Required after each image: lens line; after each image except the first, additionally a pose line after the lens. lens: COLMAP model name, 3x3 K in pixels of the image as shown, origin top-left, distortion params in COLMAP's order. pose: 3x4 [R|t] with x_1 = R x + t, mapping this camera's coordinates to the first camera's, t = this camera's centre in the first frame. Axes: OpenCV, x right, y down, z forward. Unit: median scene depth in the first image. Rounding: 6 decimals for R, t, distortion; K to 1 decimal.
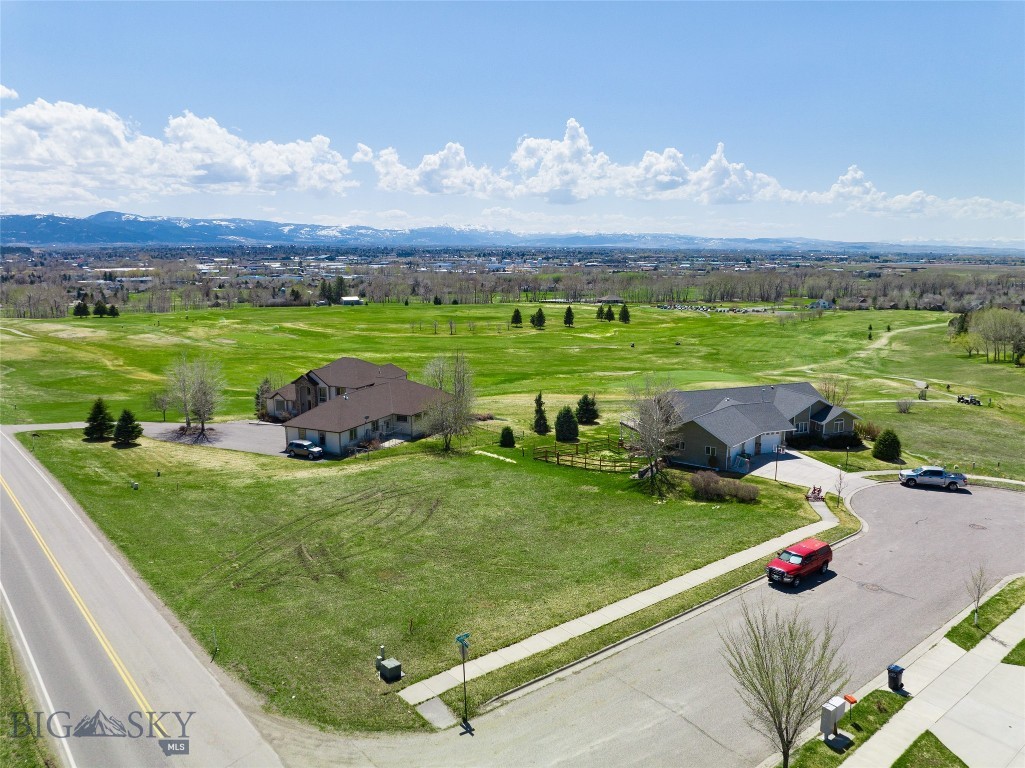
lens RADIAL K [[729.1, 0, 515.7], [0, 729.1, 382.9], [0, 0, 1]] dist [-0.039324, 0.002335]
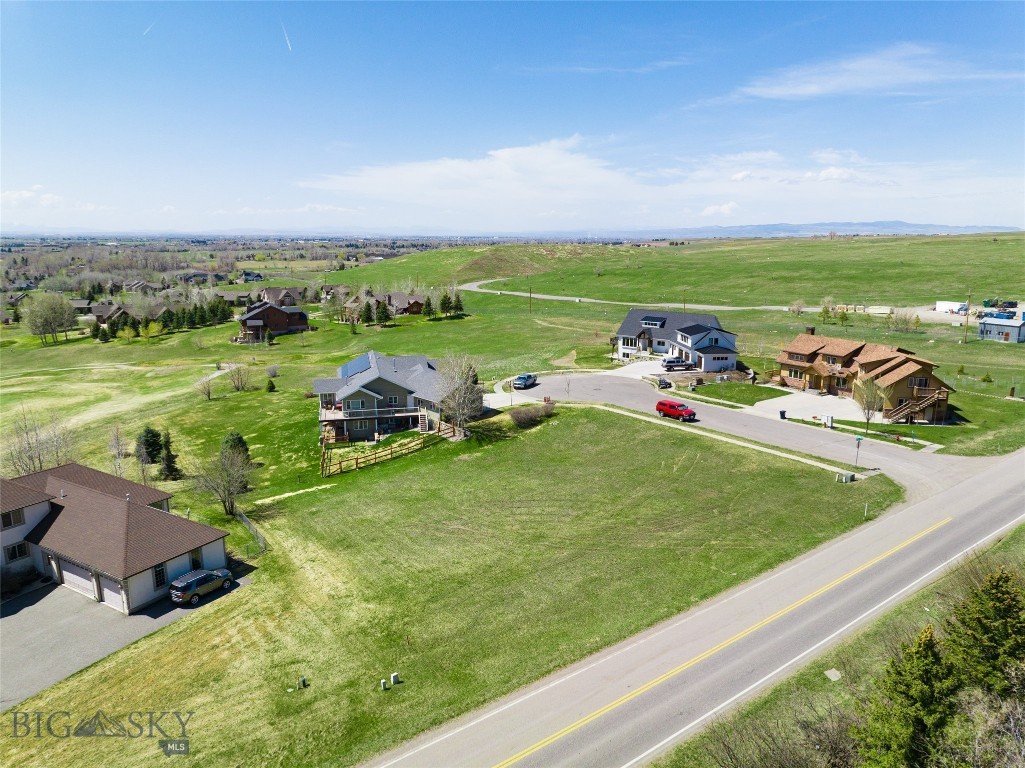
lens RADIAL K [[723.9, 0, 514.6], [0, 723.9, 380.2], [0, 0, 1]] dist [-0.041443, 0.010065]
pose [[0.096179, -0.200432, 0.974975, -0.810165], [0.176619, 0.967409, 0.181454, -0.136645], [-0.979569, 0.154747, 0.128444, 0.629755]]
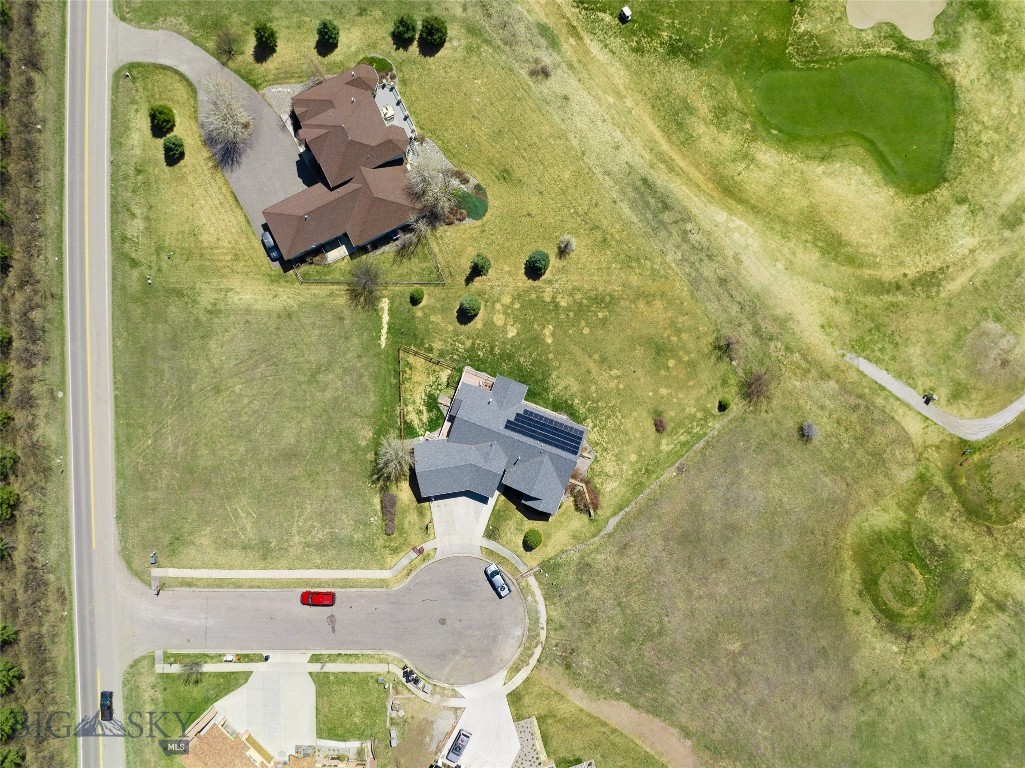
lens RADIAL K [[721.9, 0, 515.3], [0, 721.9, 389.1], [0, 0, 1]] dist [-0.030912, -0.005558]
pose [[0.770098, 0.637906, 0.005097, 0.240606], [-0.118768, 0.135522, 0.983630, -1.274688], [0.626772, -0.758097, 0.180128, 0.825766]]
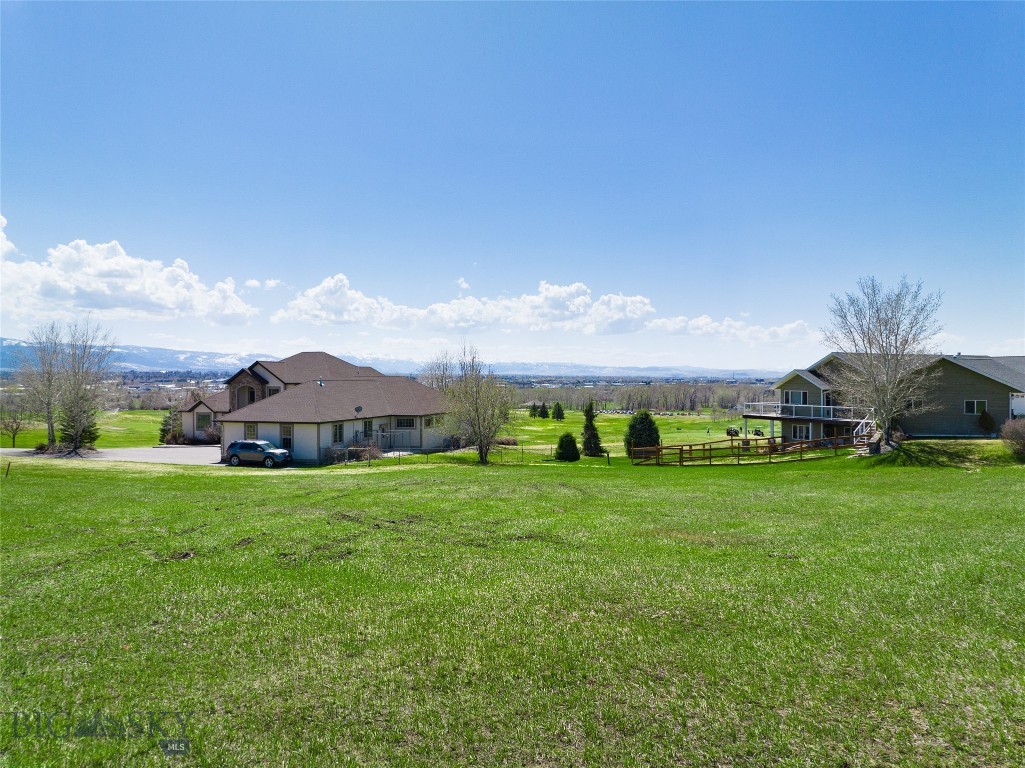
lens RADIAL K [[721.9, 0, 515.3], [0, 721.9, 389.1], [0, 0, 1]] dist [-0.030912, -0.005558]
pose [[0.990921, -0.001687, 0.134435, -0.159677], [0.023836, 0.986285, -0.163323, 0.138583], [-0.132315, 0.165045, 0.977370, 0.391675]]
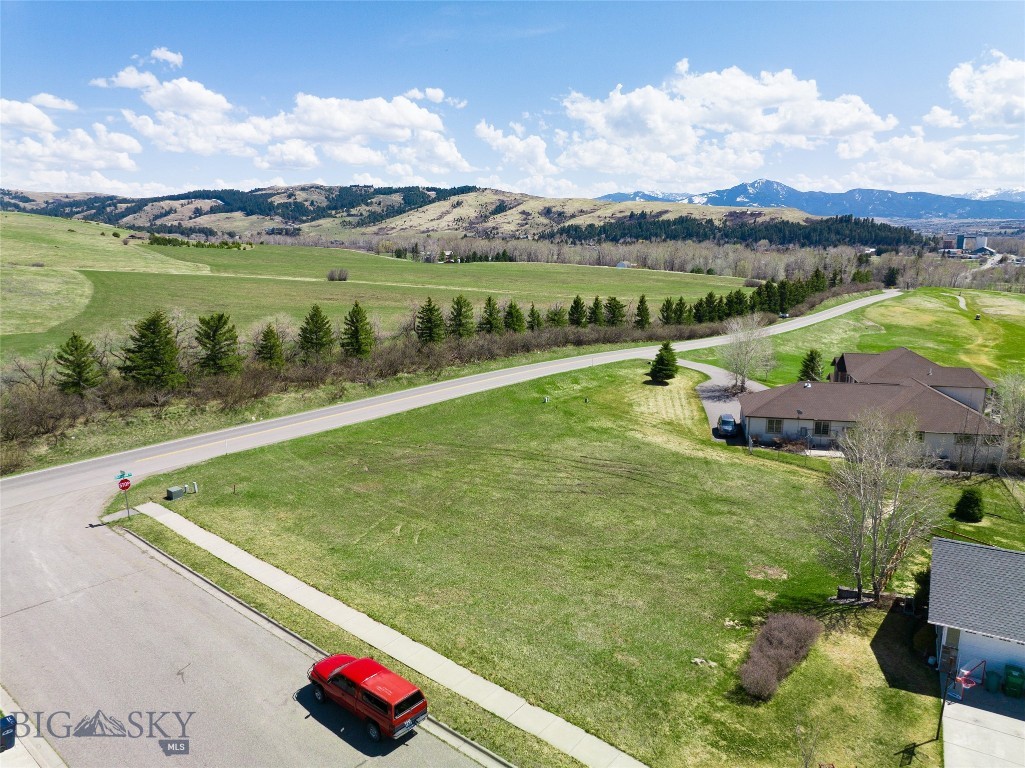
lens RADIAL K [[723.9, 0, 514.6], [0, 723.9, 380.2], [0, 0, 1]] dist [-0.041443, 0.010065]
pose [[0.210184, 0.197670, -0.957470, 0.509743], [-0.171670, 0.971593, 0.162900, -0.065964], [0.962472, 0.130130, 0.238147, 0.511987]]
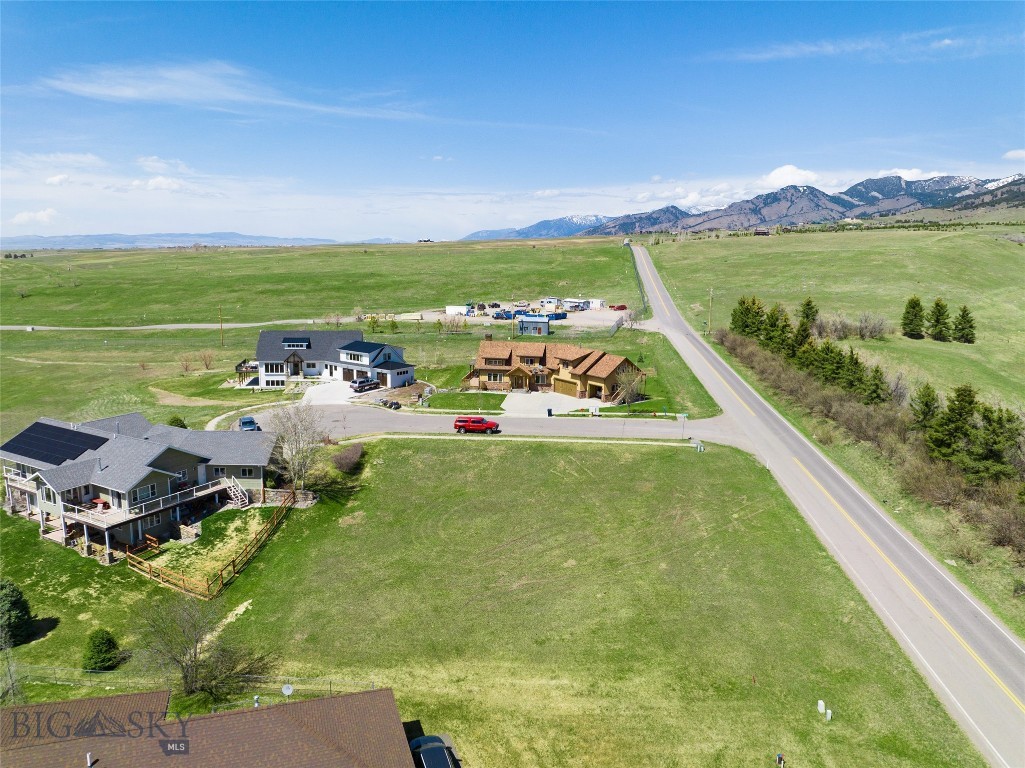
lens RADIAL K [[737.7, 0, 512.5], [0, 737.7, 384.0], [0, 0, 1]] dist [-0.037929, 0.005791]
pose [[-0.678260, -0.144094, 0.720555, -0.581083], [0.113648, 0.948216, 0.296598, -0.231305], [-0.725980, 0.283061, -0.626761, 1.153943]]
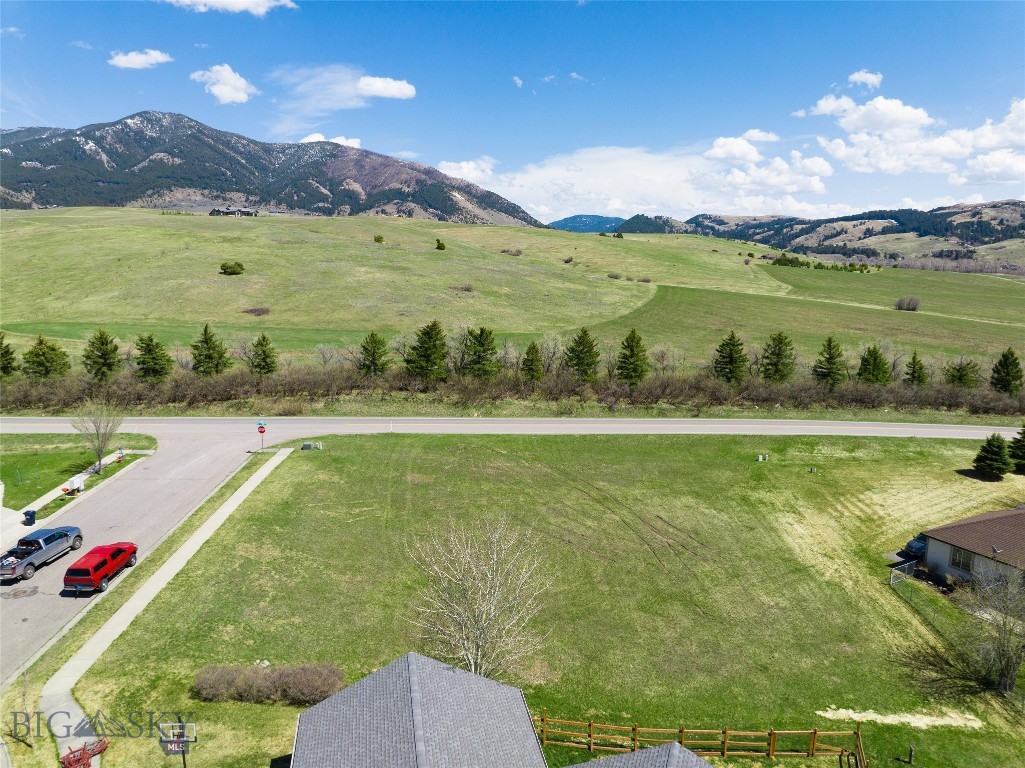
lens RADIAL K [[723.9, 0, 514.6], [0, 723.9, 380.2], [0, 0, 1]] dist [-0.041443, 0.010065]
pose [[-0.613330, 0.138251, -0.777633, 0.408928], [-0.139824, 0.950005, 0.279177, -0.171096], [0.777352, 0.279959, -0.563335, 1.017624]]
